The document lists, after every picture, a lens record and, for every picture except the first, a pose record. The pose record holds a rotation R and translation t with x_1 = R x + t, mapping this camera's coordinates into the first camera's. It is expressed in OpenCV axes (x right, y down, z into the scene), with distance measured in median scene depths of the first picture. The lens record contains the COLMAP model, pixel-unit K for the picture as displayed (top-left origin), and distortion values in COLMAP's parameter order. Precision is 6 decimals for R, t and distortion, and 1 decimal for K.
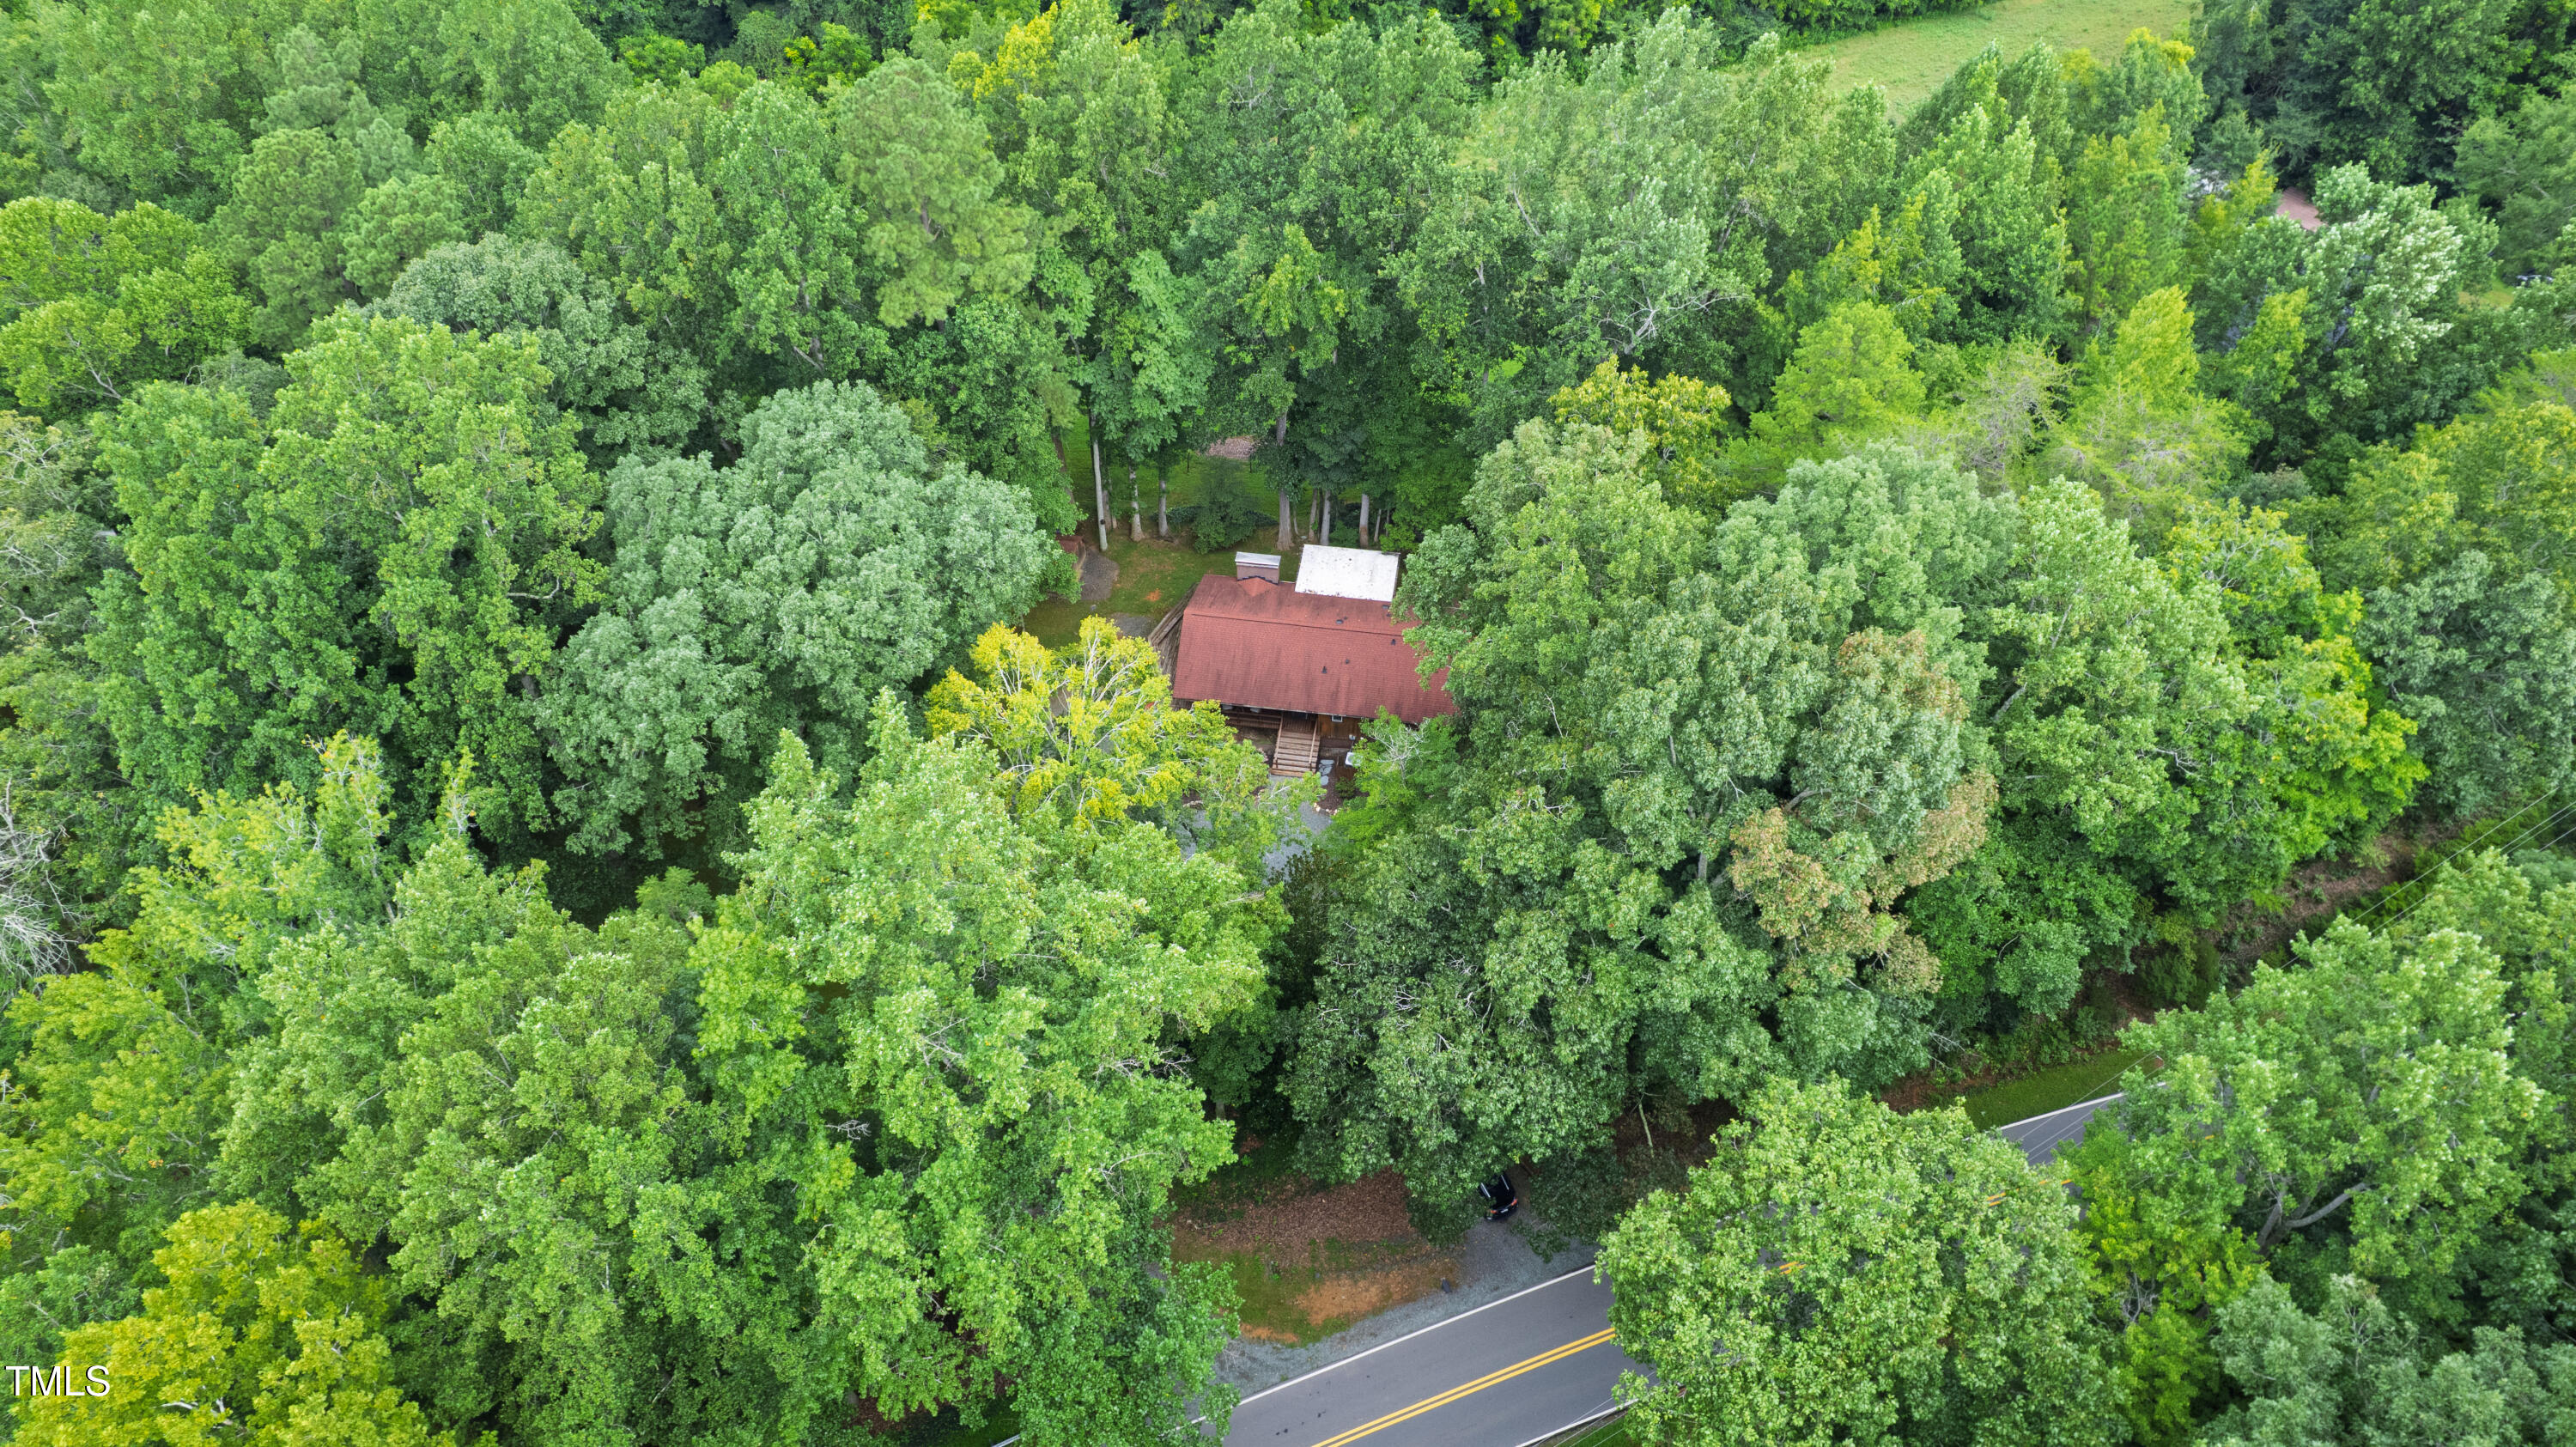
lens RADIAL K [[1693.9, 0, 1281.1], [0, 1693.9, 713.5], [0, 0, 1]] dist [-0.000331, 0.004346]
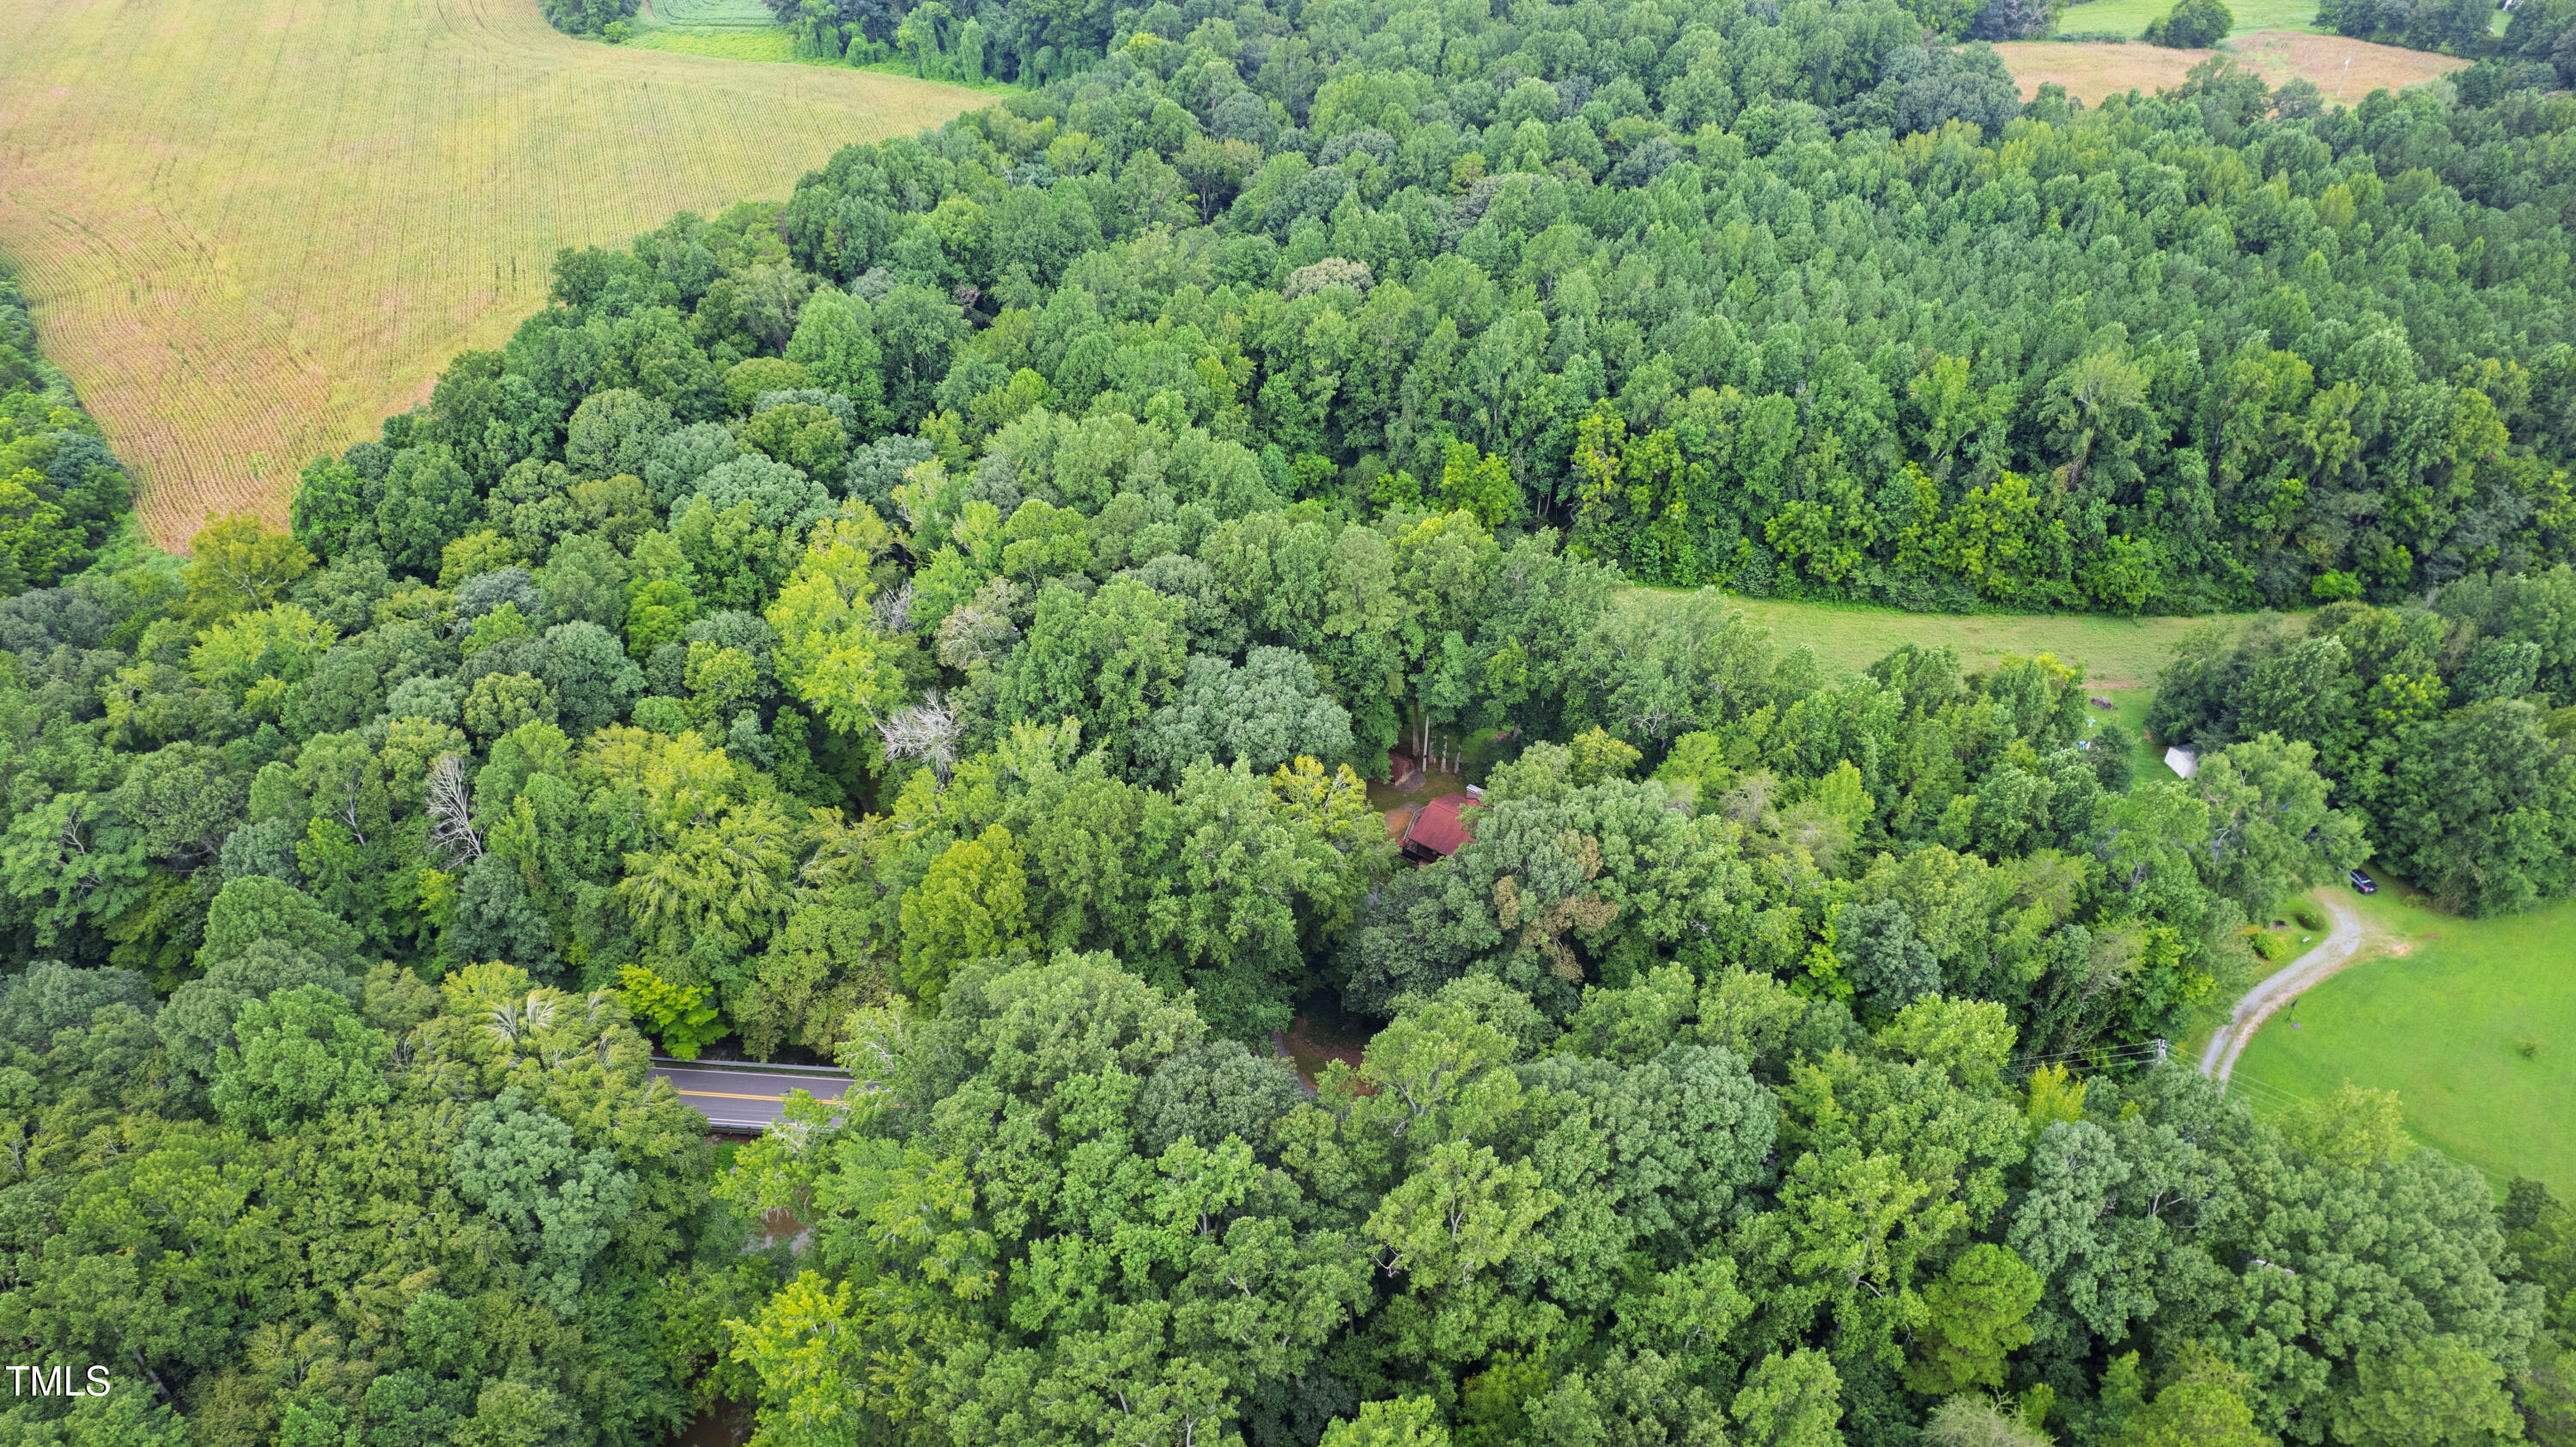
lens RADIAL K [[1693.9, 0, 1281.1], [0, 1693.9, 713.5], [0, 0, 1]] dist [-0.000331, 0.004346]
pose [[0.893281, 0.273337, -0.356842, 0.605995], [-0.335040, 0.934117, -0.123179, 0.190505], [0.299663, 0.229590, 0.926008, -1.202665]]
